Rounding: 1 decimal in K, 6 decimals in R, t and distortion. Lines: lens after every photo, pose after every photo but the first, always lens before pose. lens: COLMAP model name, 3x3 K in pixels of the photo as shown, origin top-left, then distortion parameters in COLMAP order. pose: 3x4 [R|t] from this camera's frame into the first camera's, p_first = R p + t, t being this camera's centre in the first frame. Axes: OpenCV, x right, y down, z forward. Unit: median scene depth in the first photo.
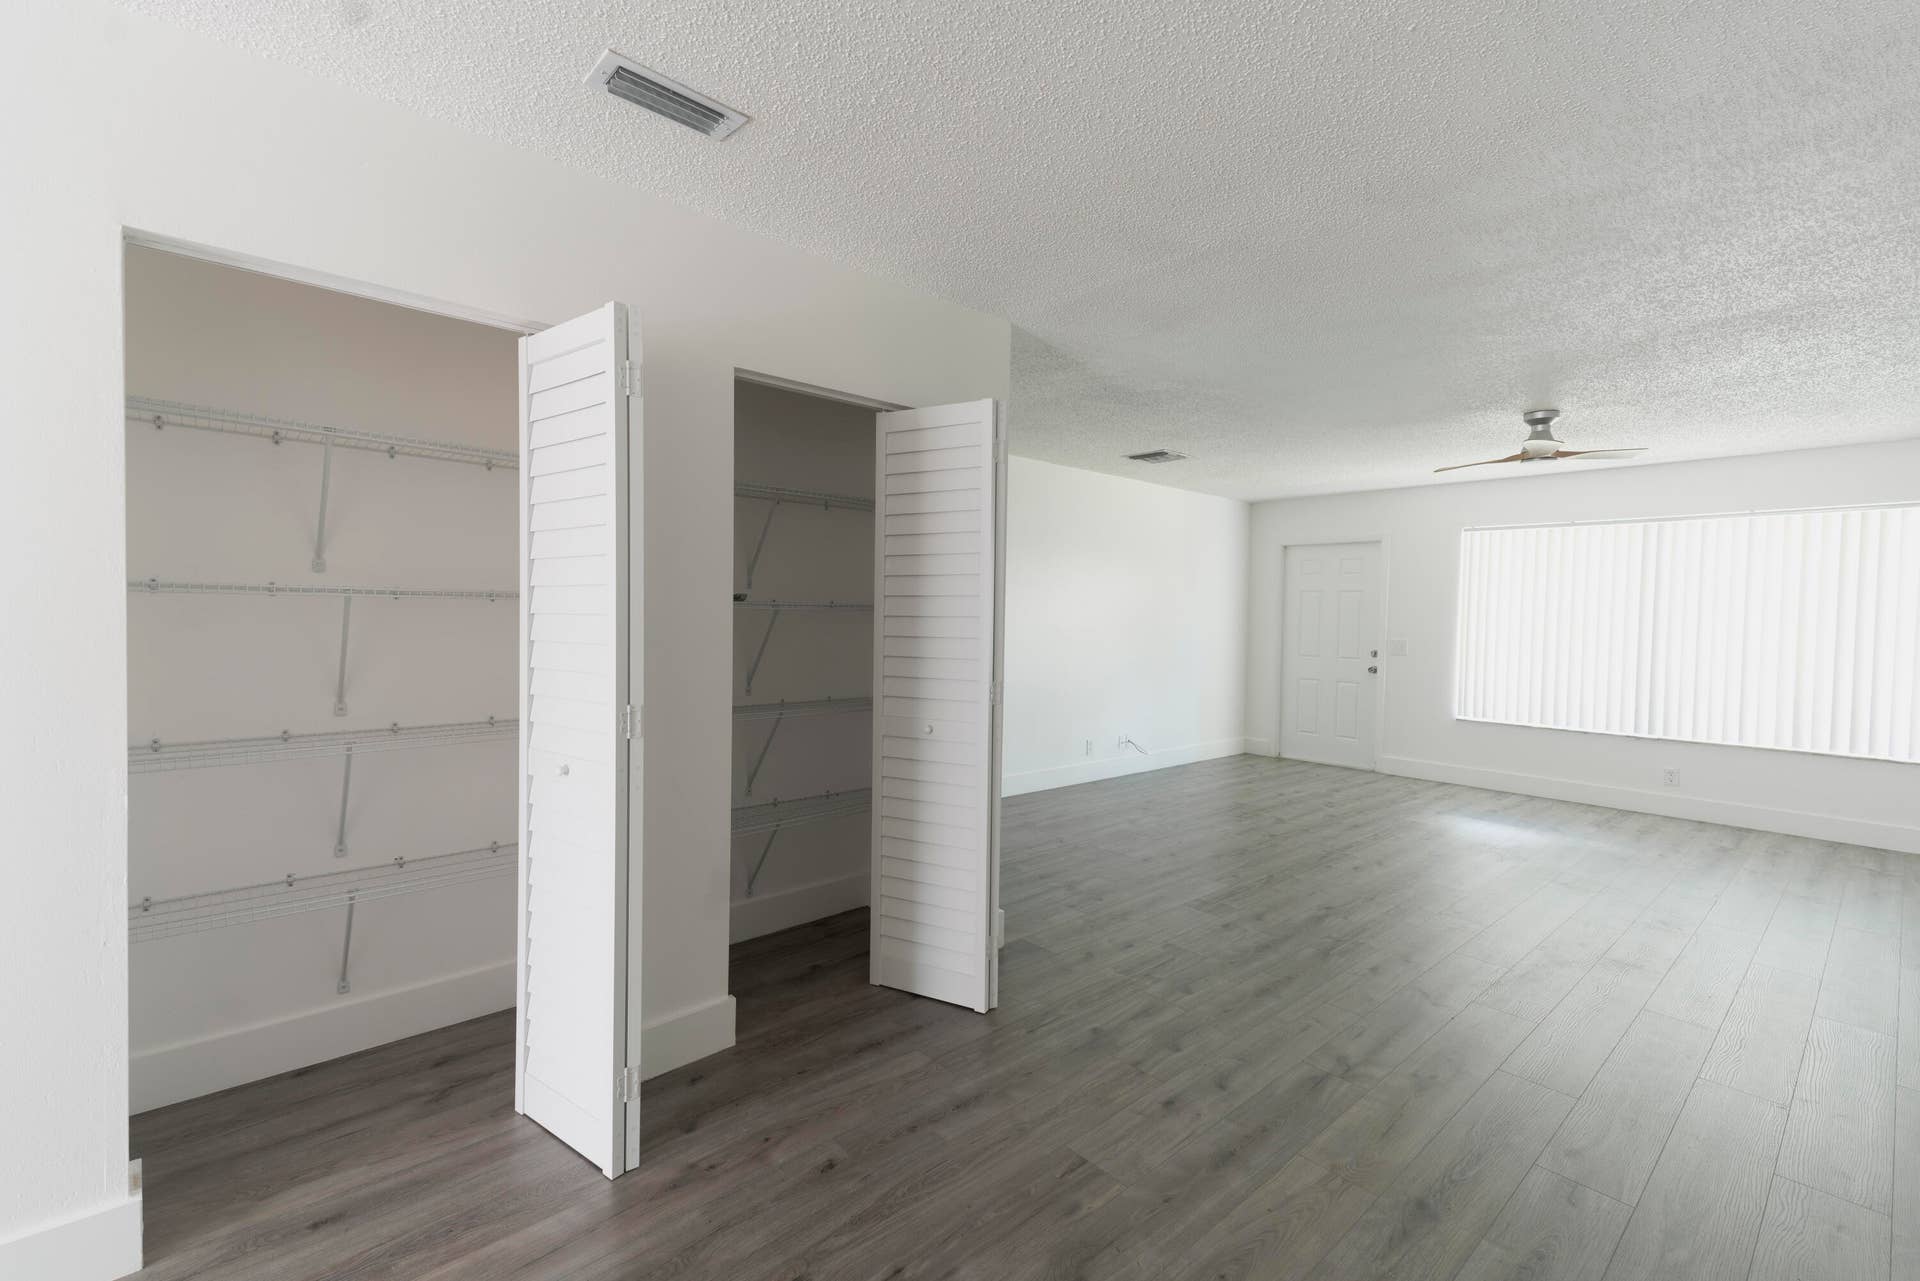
lens RADIAL K [[852.3, 0, 947.6], [0, 852.3, 637.3], [0, 0, 1]] dist [0.011054, -0.005691]
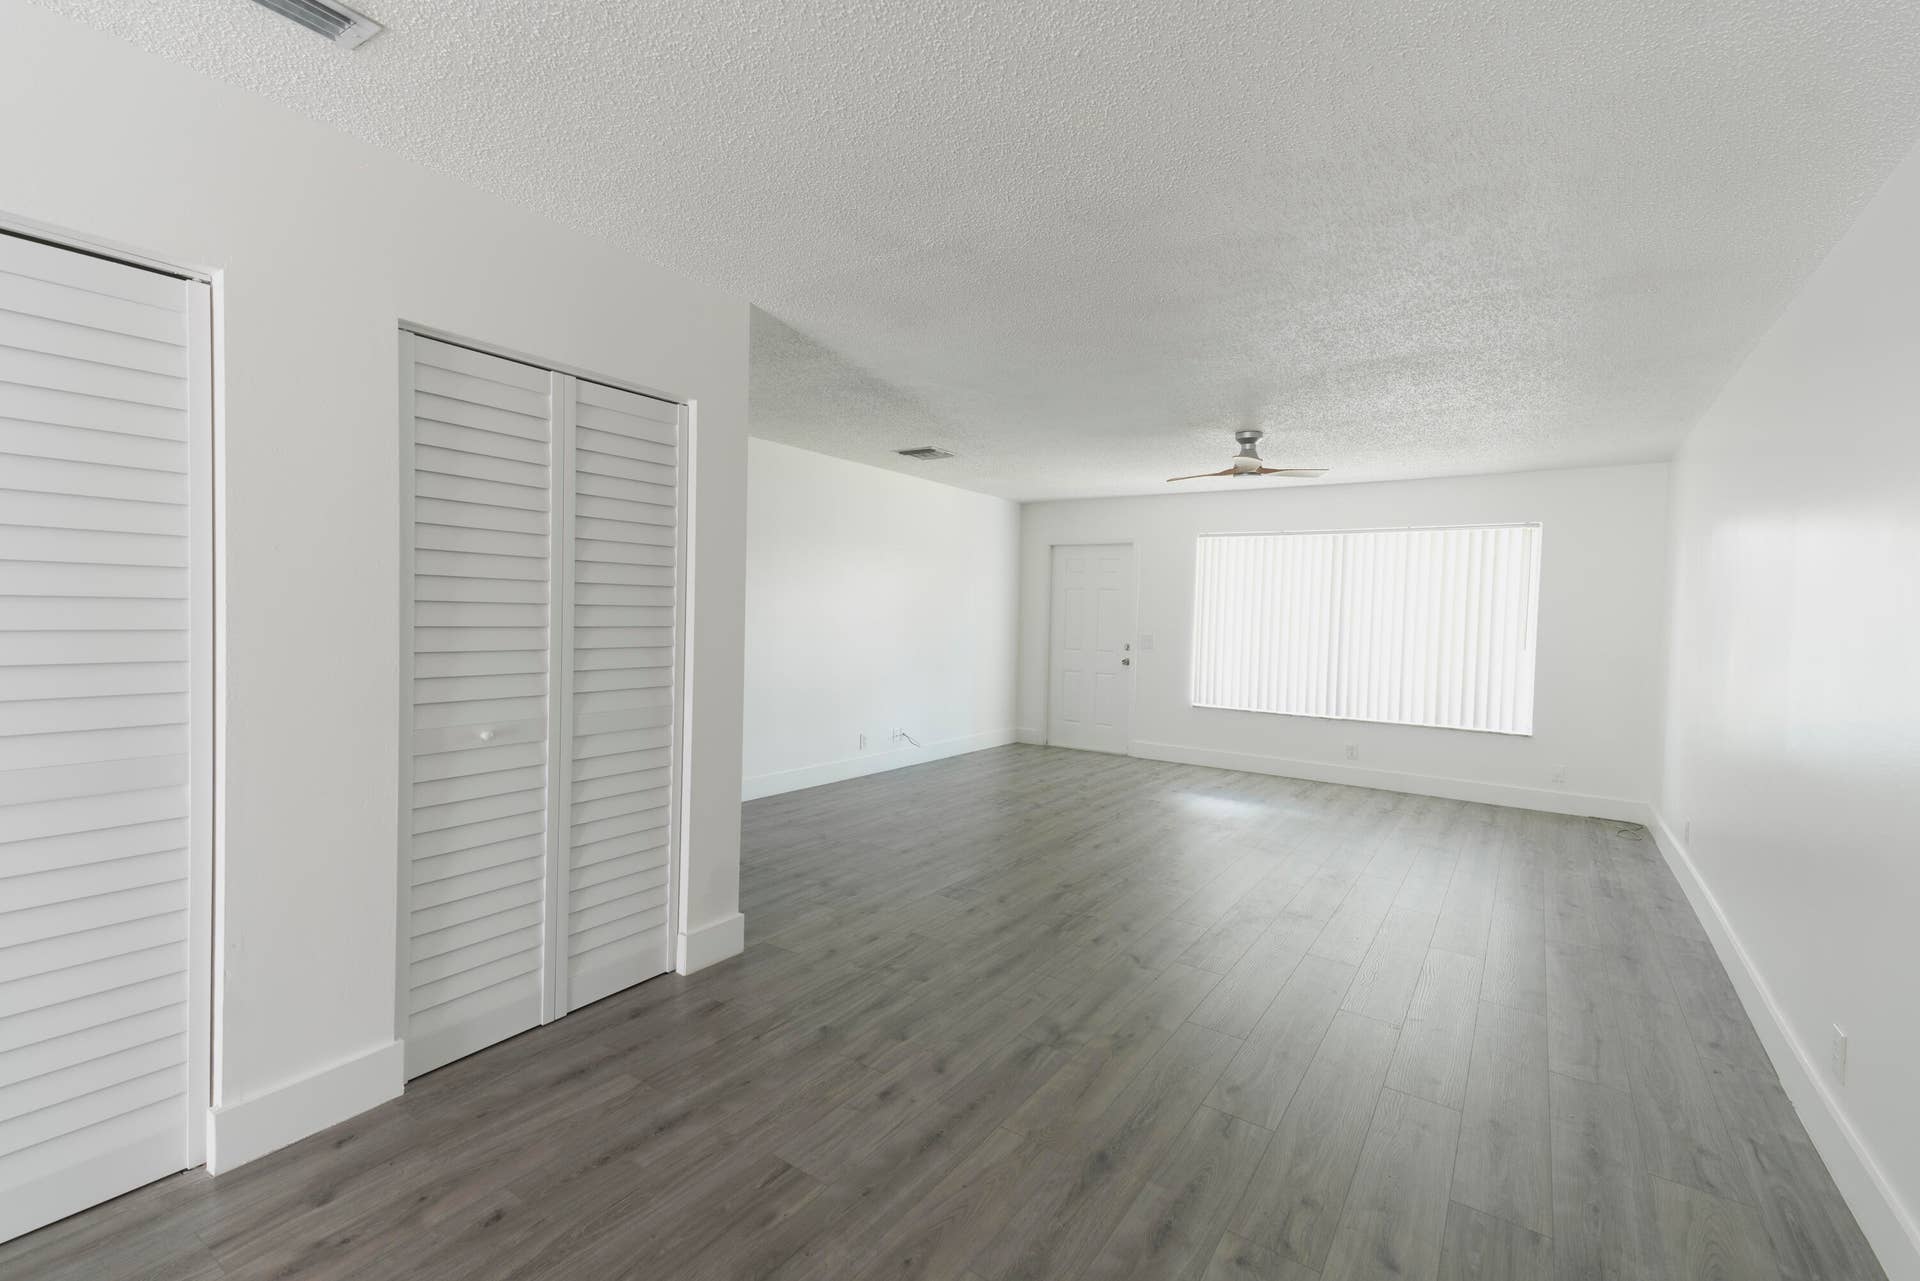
lens RADIAL K [[852.3, 0, 972.1], [0, 852.3, 639.9], [0, 0, 1]] dist [0.011054, -0.005691]
pose [[0.967127, -0.000041, 0.254295, 0.075967], [-0.002418, 0.999953, 0.009360, 0.000535], [-0.254284, -0.009667, 0.967081, 0.004304]]
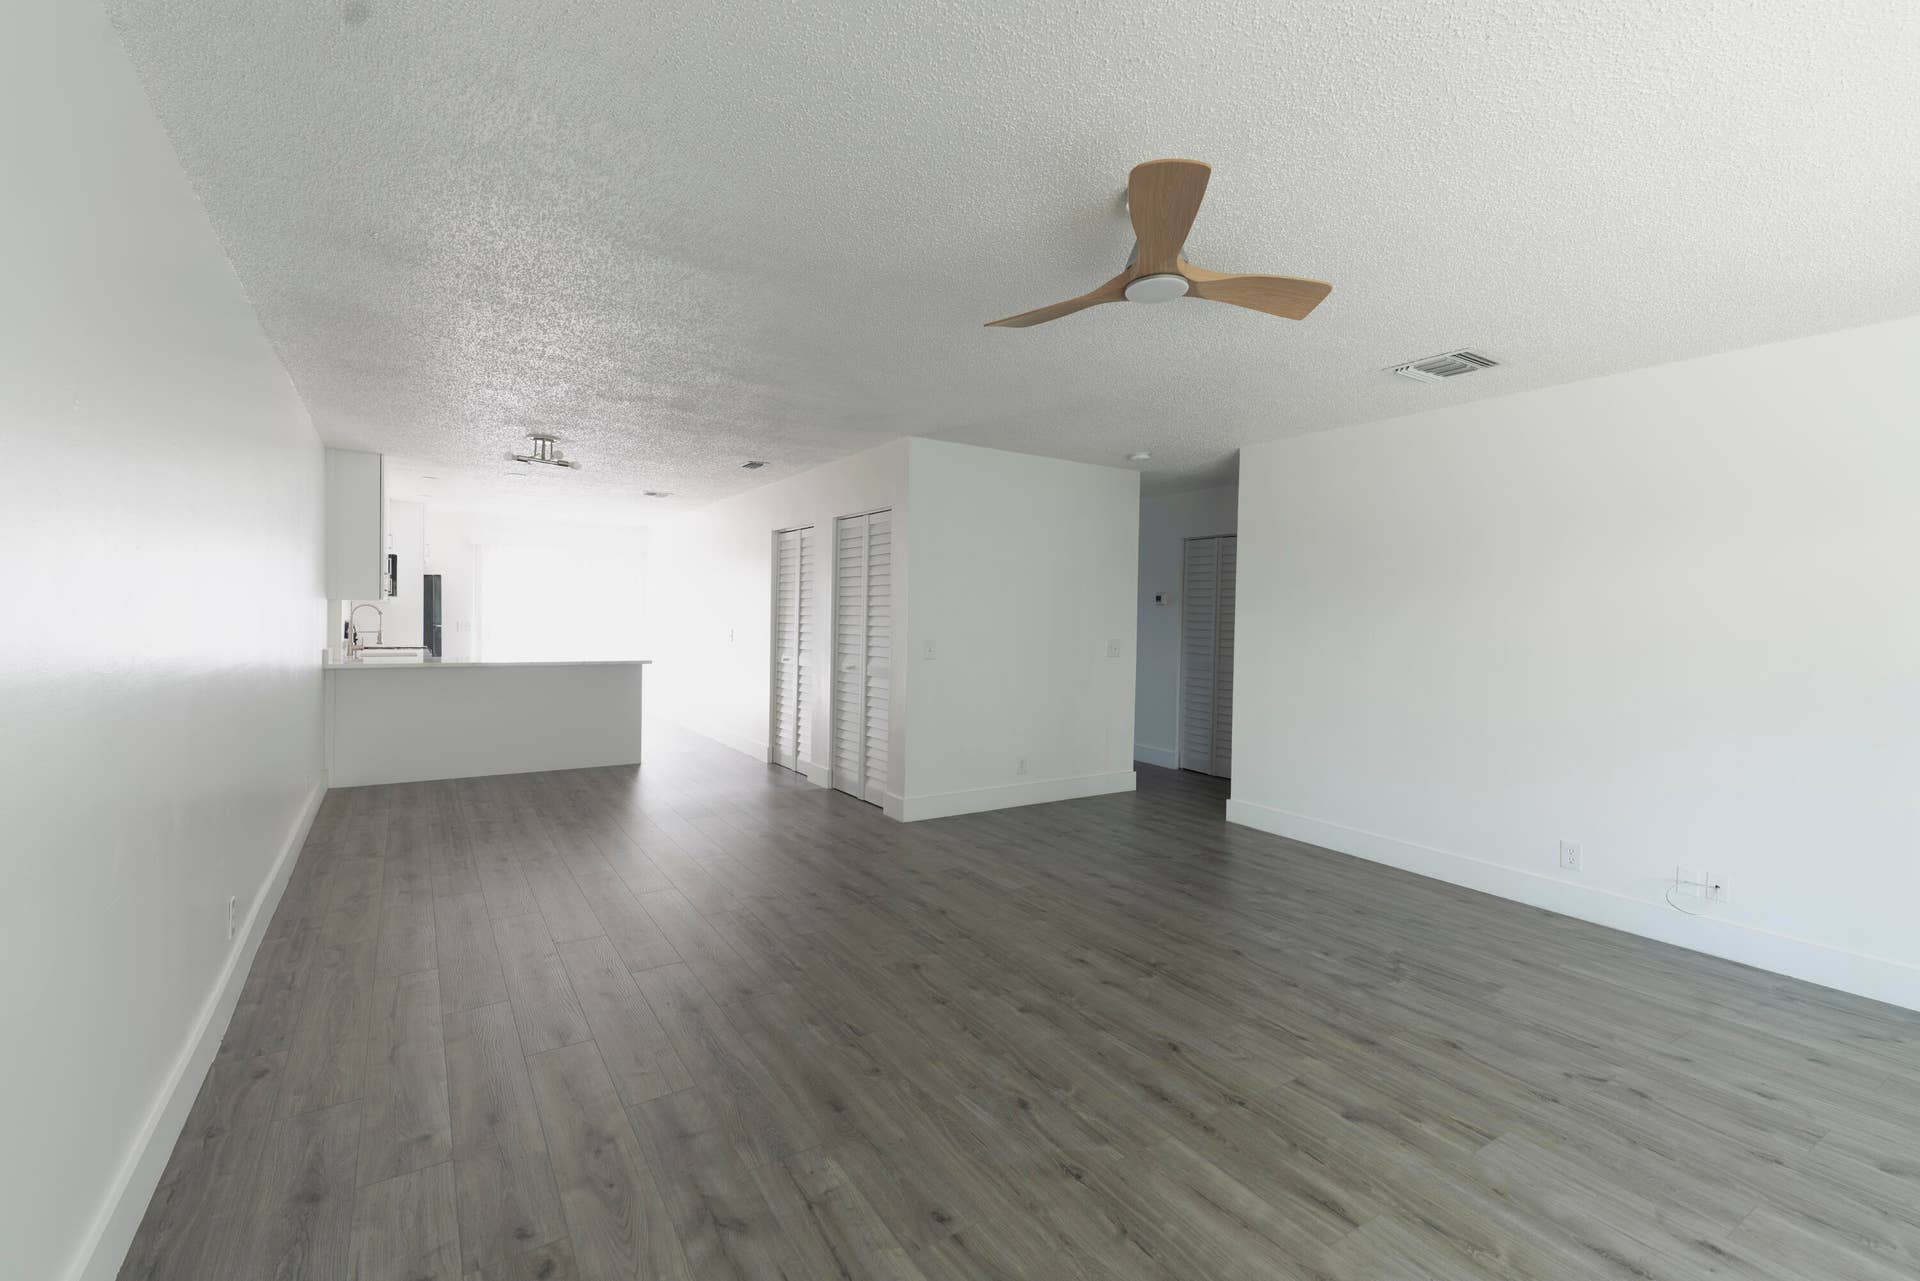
lens RADIAL K [[852.3, 0, 959.1], [0, 852.3, 637.0], [0, 0, 1]] dist [0.011054, -0.005691]
pose [[-0.157216, 0.011282, -0.987500, 1.766406], [-0.050484, 0.998536, 0.019445, -0.028101], [0.986273, 0.052910, -0.156416, 1.440673]]
